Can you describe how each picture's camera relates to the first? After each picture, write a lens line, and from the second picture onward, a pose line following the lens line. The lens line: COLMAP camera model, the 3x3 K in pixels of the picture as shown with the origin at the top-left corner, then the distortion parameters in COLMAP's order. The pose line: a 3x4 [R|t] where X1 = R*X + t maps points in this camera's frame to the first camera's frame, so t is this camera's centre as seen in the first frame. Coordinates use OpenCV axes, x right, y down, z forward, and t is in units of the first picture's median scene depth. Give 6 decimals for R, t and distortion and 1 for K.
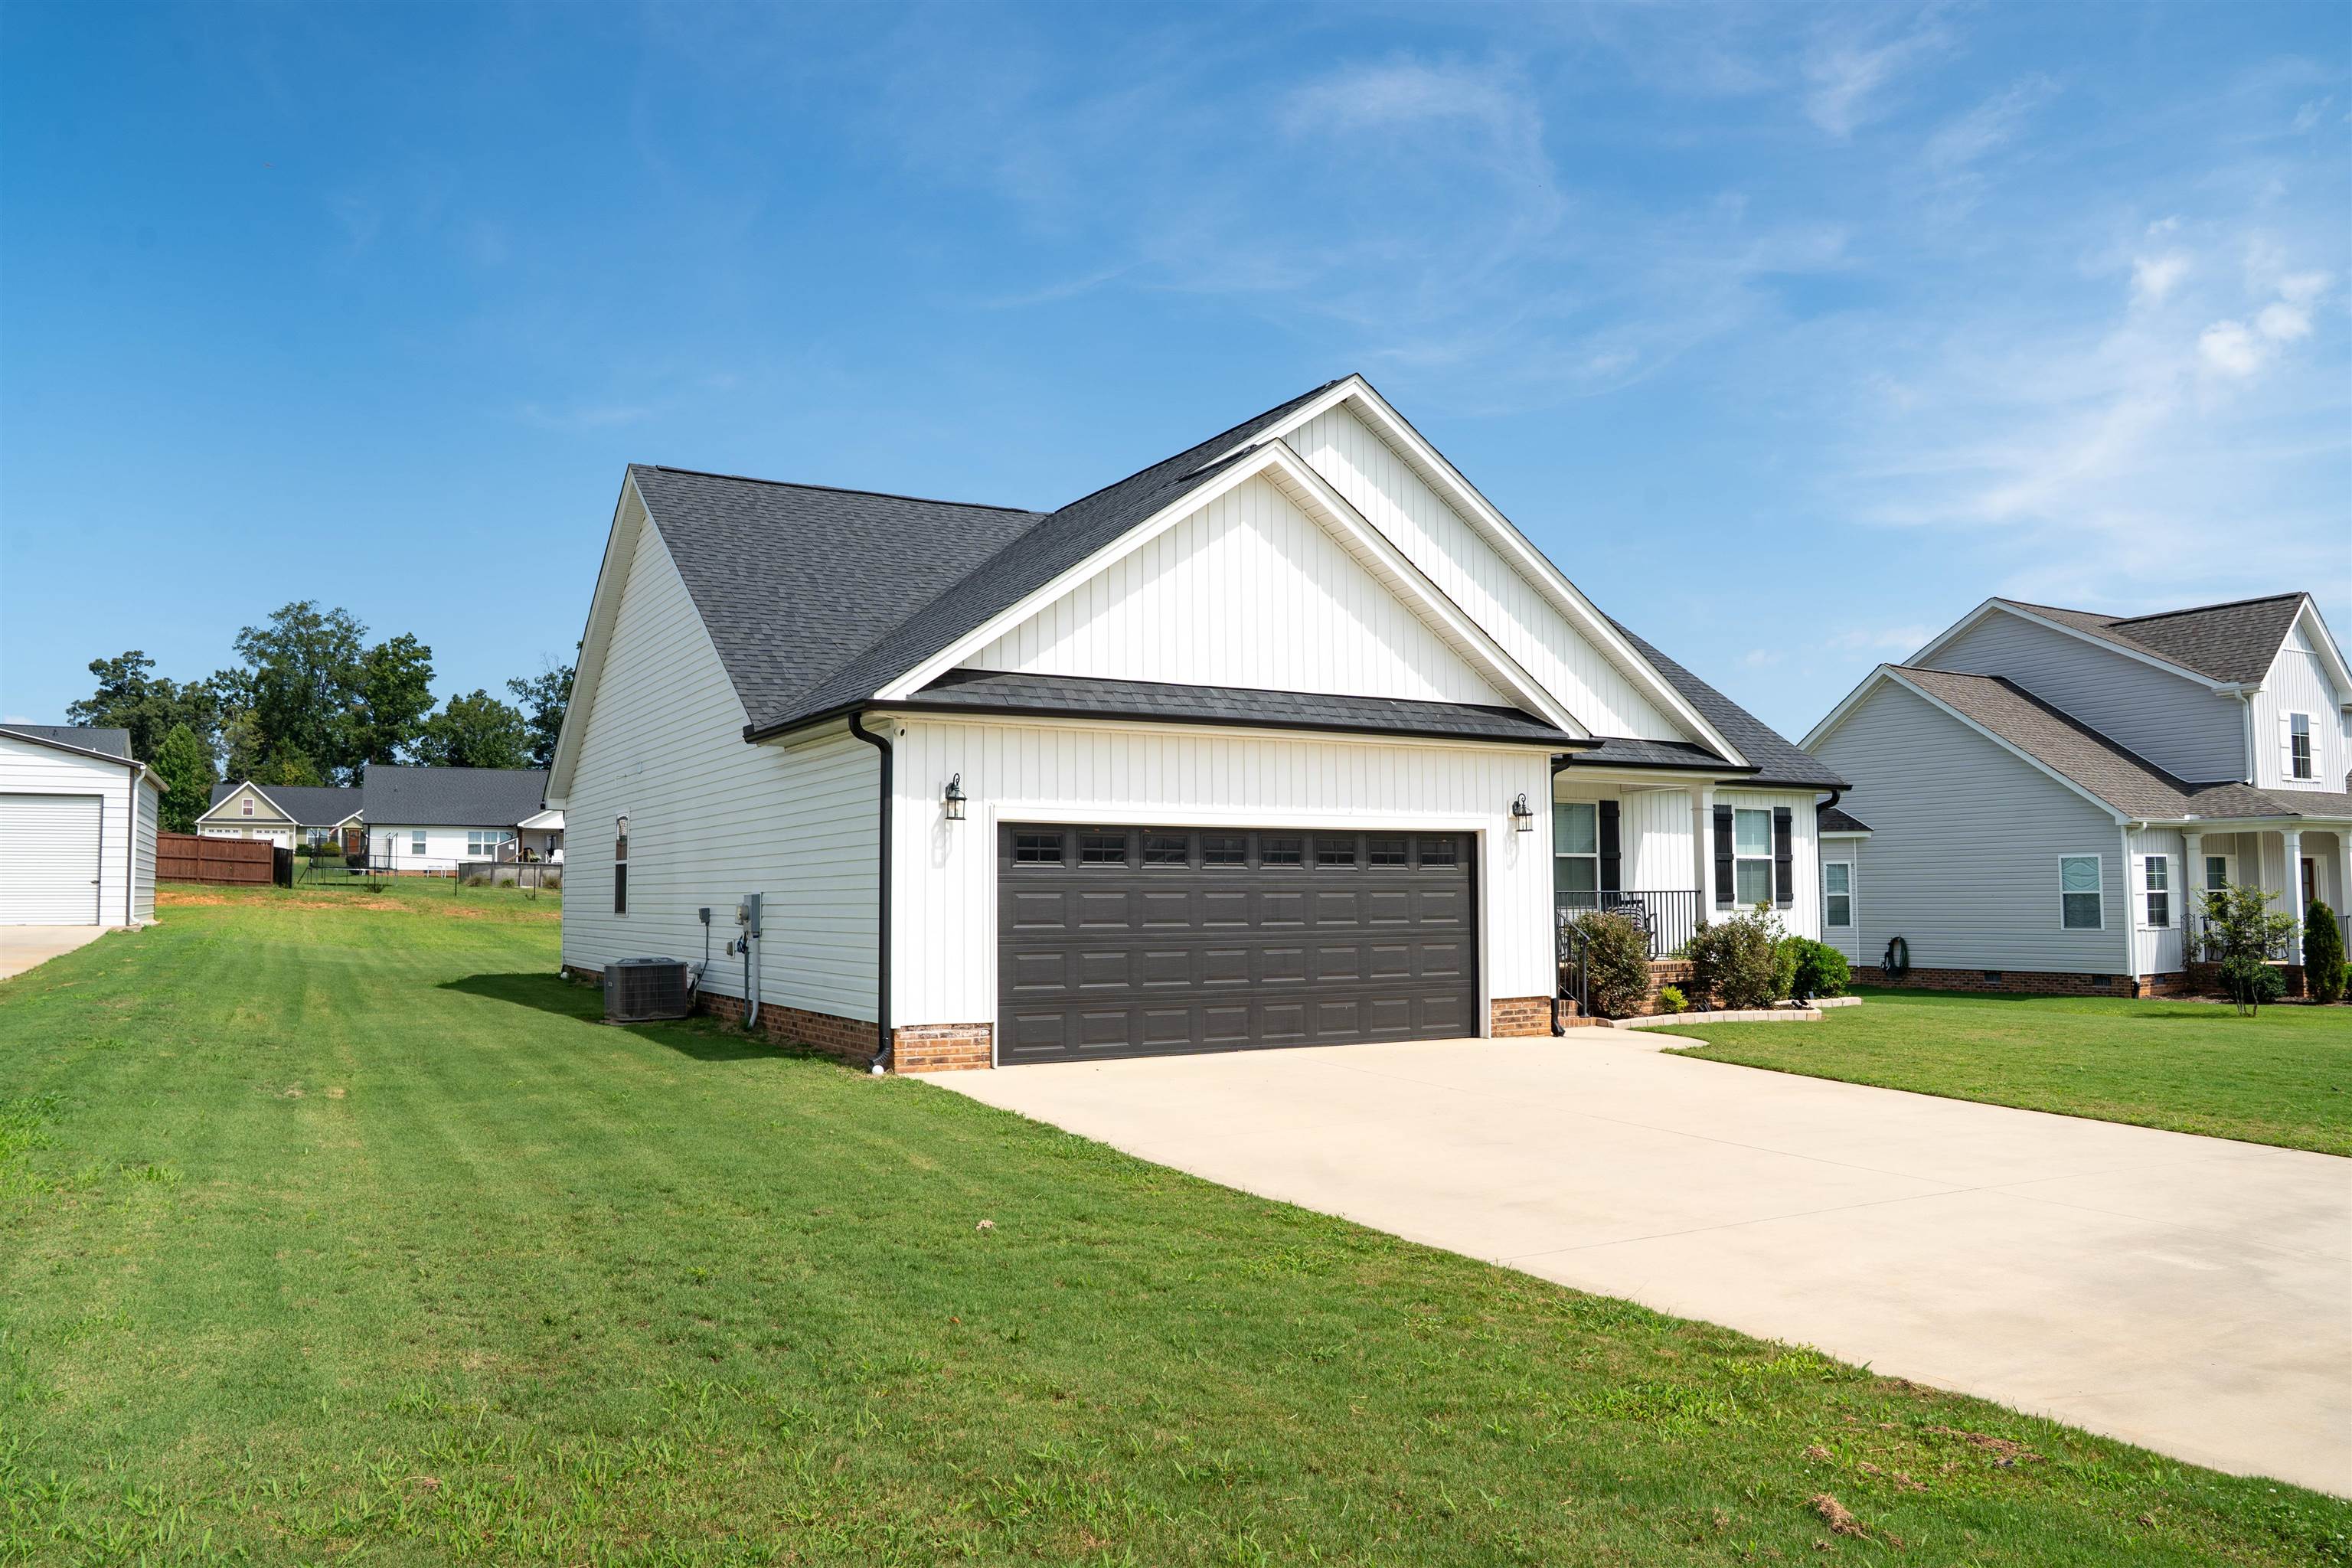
lens RADIAL K [[1645.9, 0, 1170.9], [0, 1645.9, 777.5], [0, 0, 1]] dist [-0.134340, 0.098402]
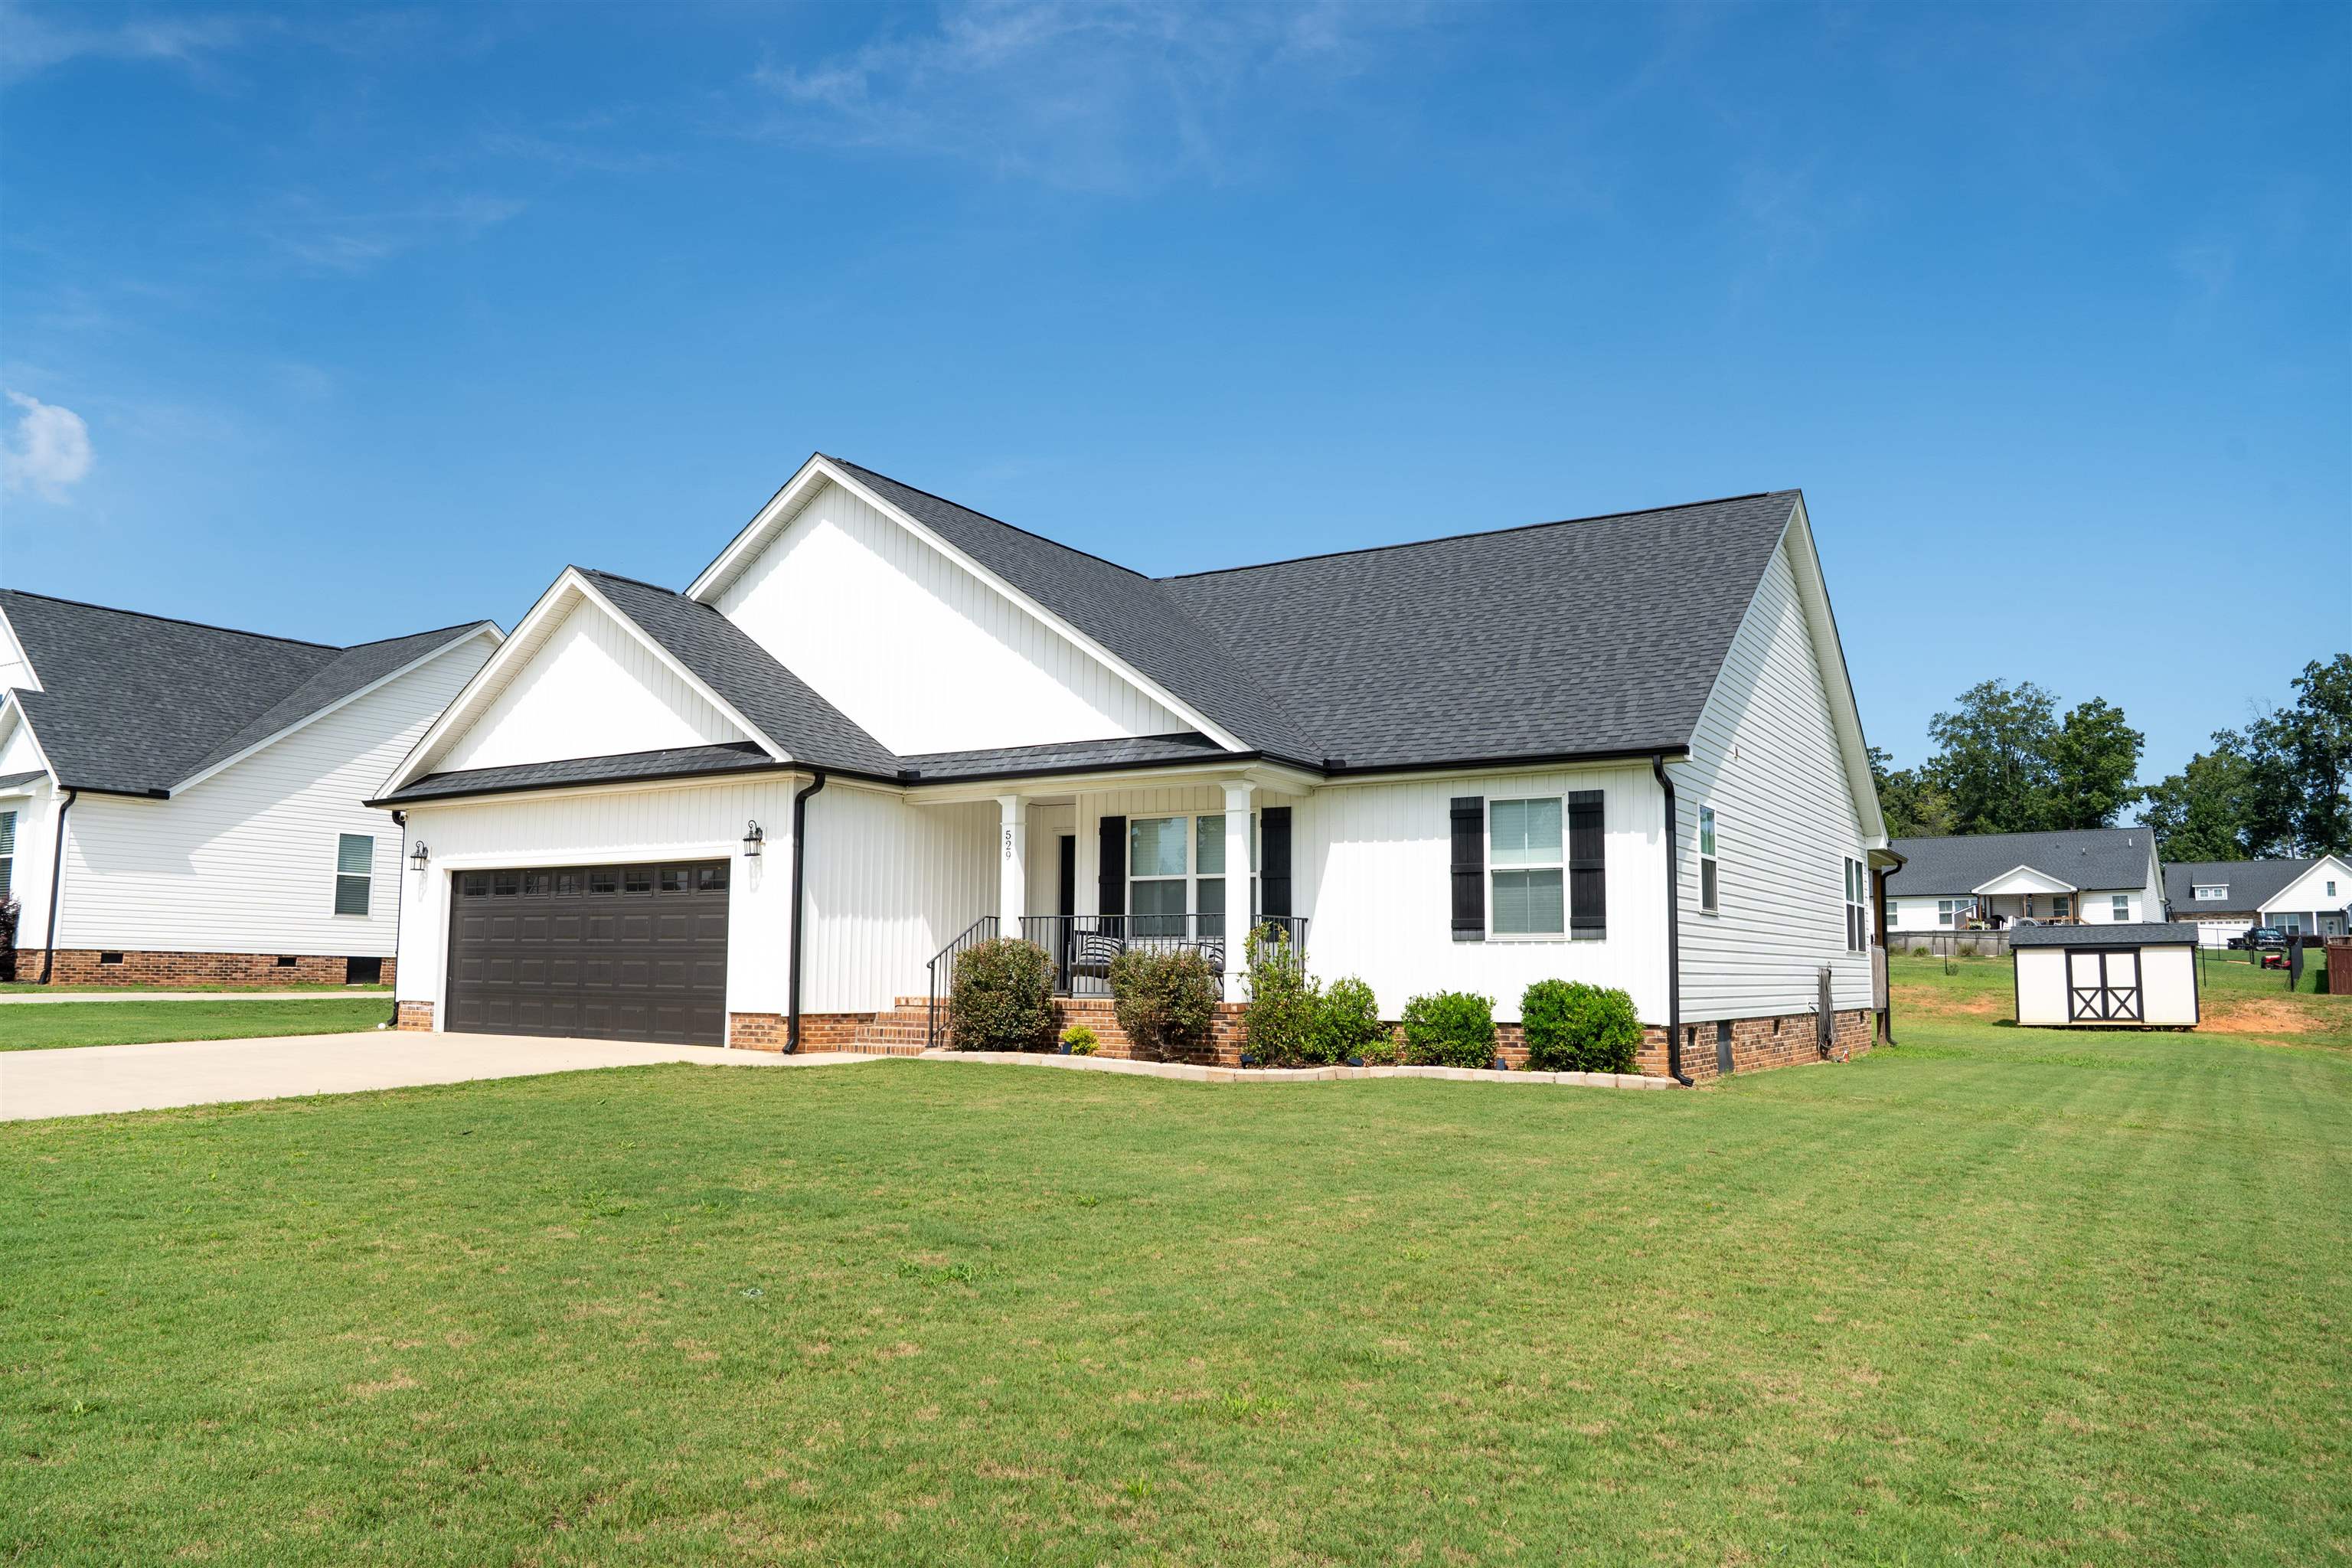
lens RADIAL K [[1645.9, 0, 1170.9], [0, 1645.9, 777.5], [0, 0, 1]] dist [-0.134340, 0.098402]
pose [[0.457544, -0.100238, -0.883519, 0.896585], [0.055563, 0.994907, -0.084101, 0.060440], [0.887449, -0.010611, 0.460783, 0.526919]]
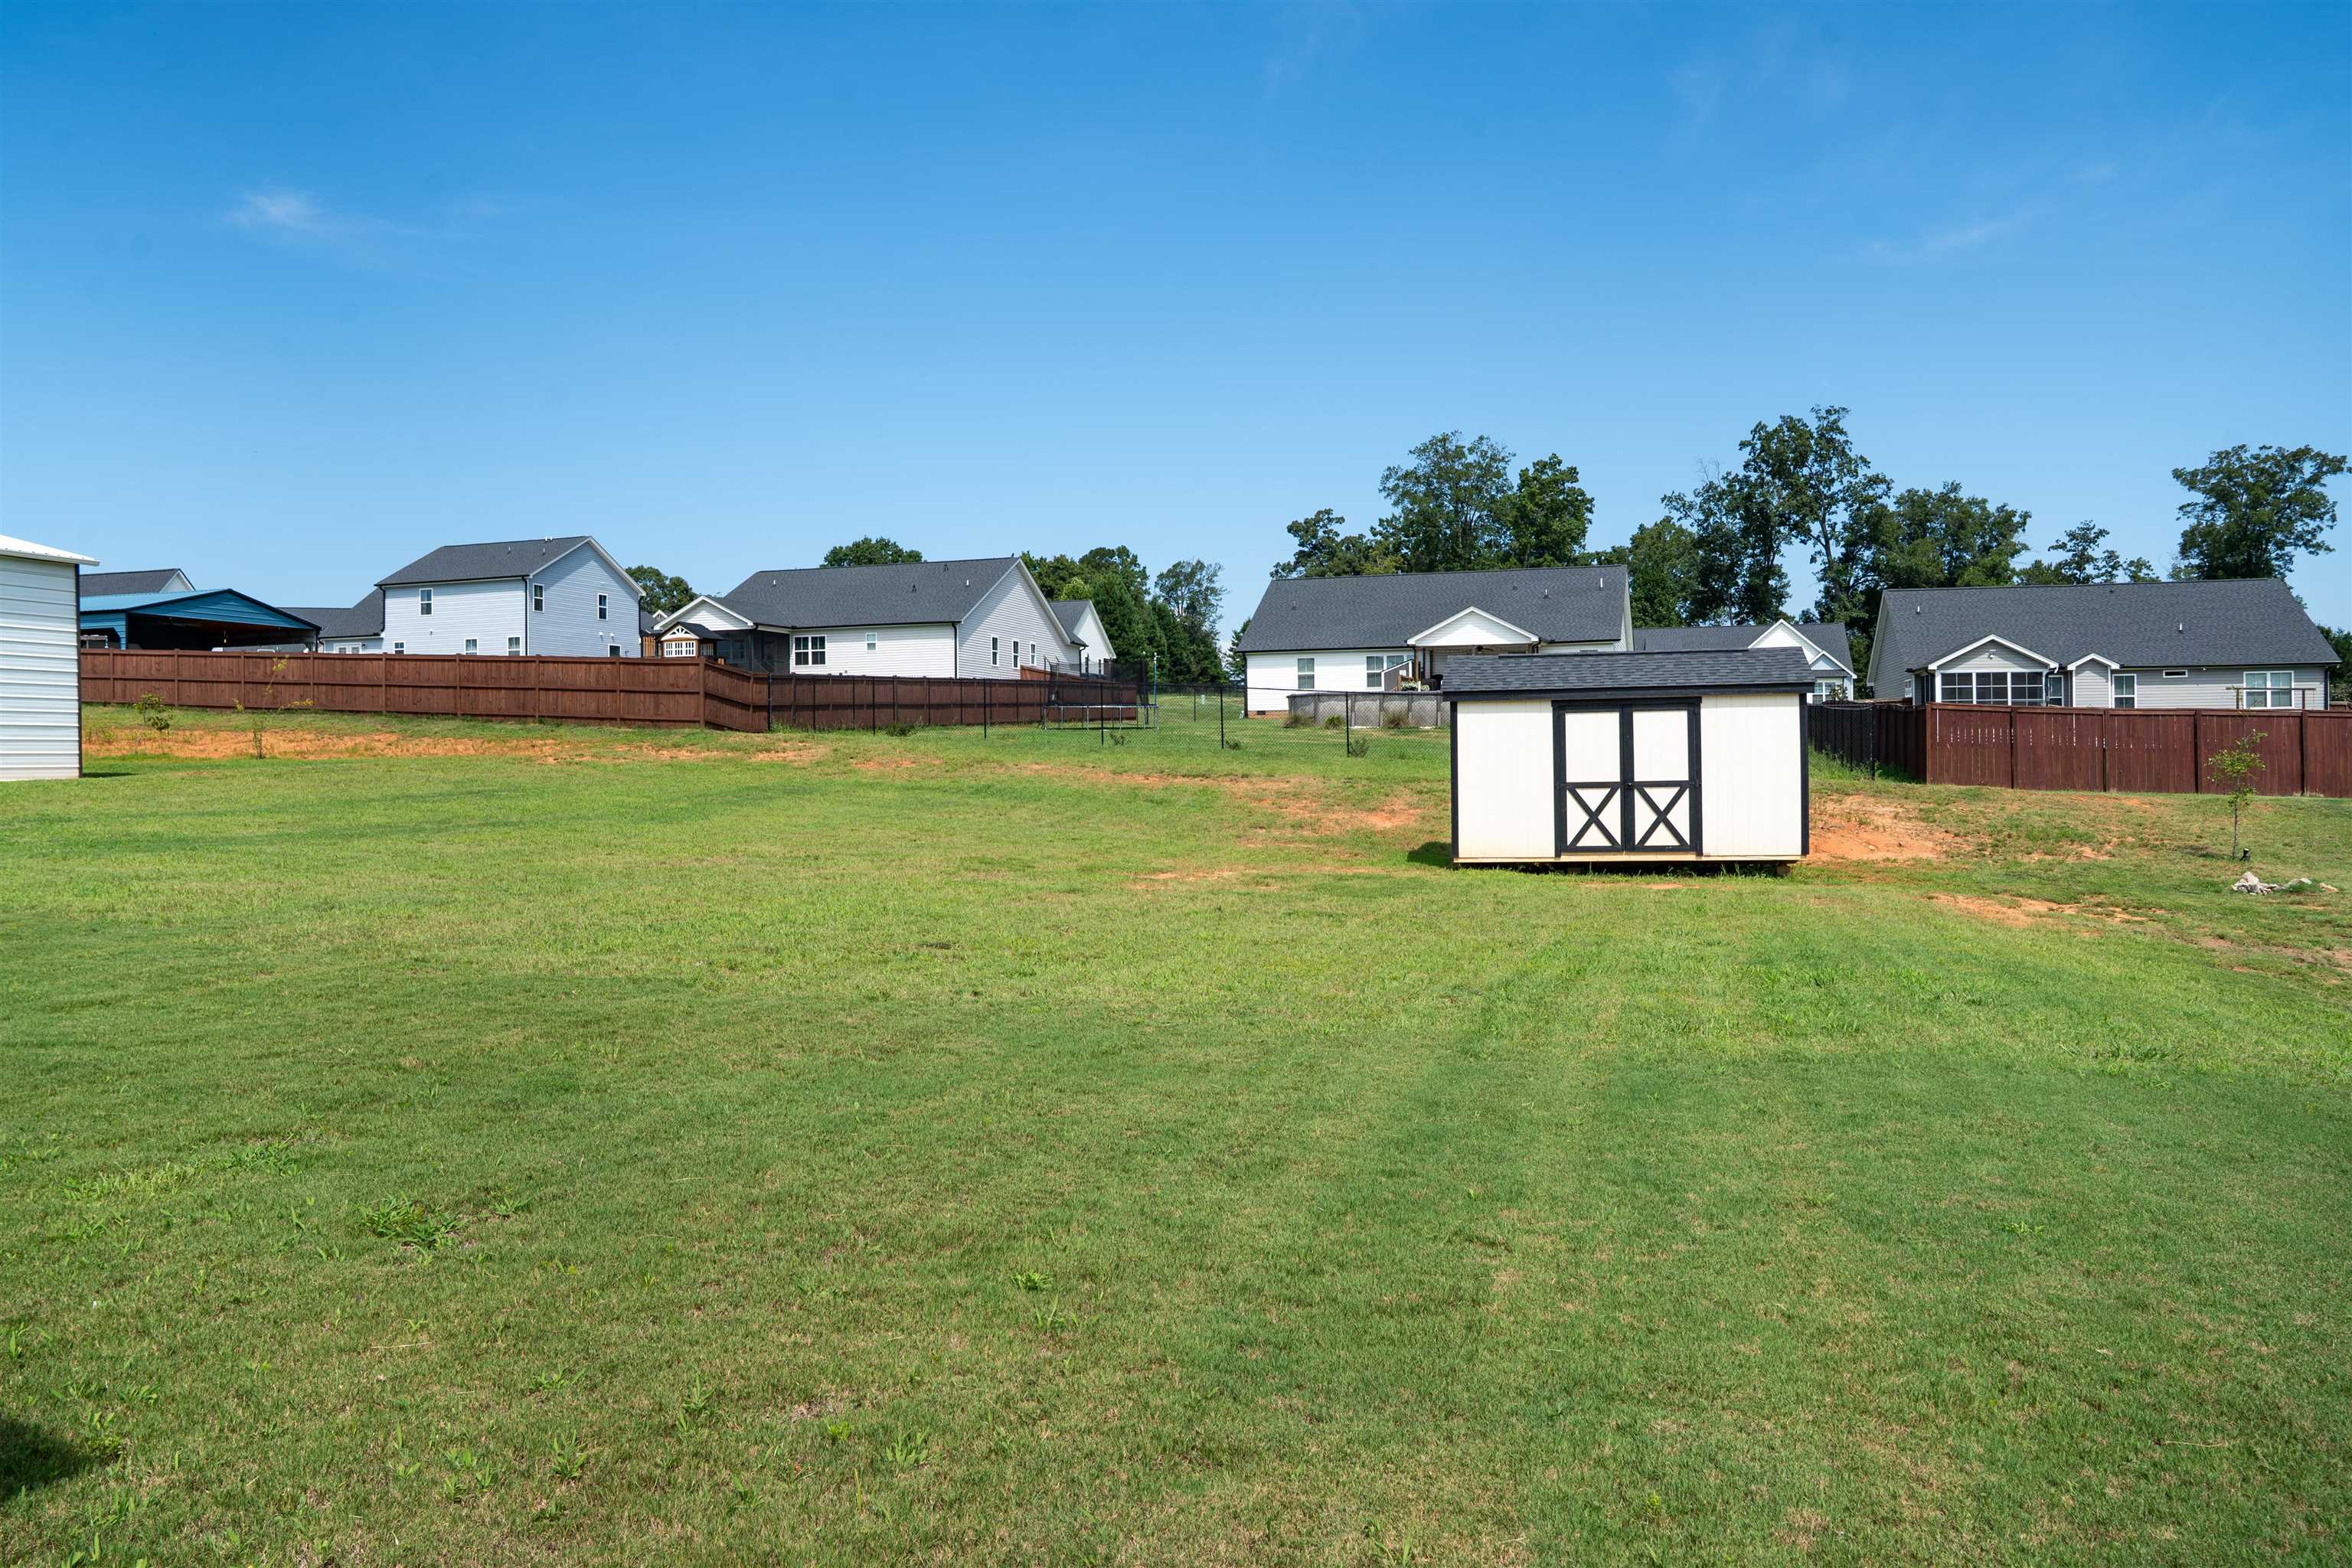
lens RADIAL K [[1645.9, 0, 1170.9], [0, 1645.9, 777.5], [0, 0, 1]] dist [-0.134340, 0.098402]
pose [[0.705882, 0.004491, -0.708316, 0.143717], [0.059967, 0.996011, 0.066076, 0.137090], [0.705787, -0.089118, 0.702796, 1.606794]]
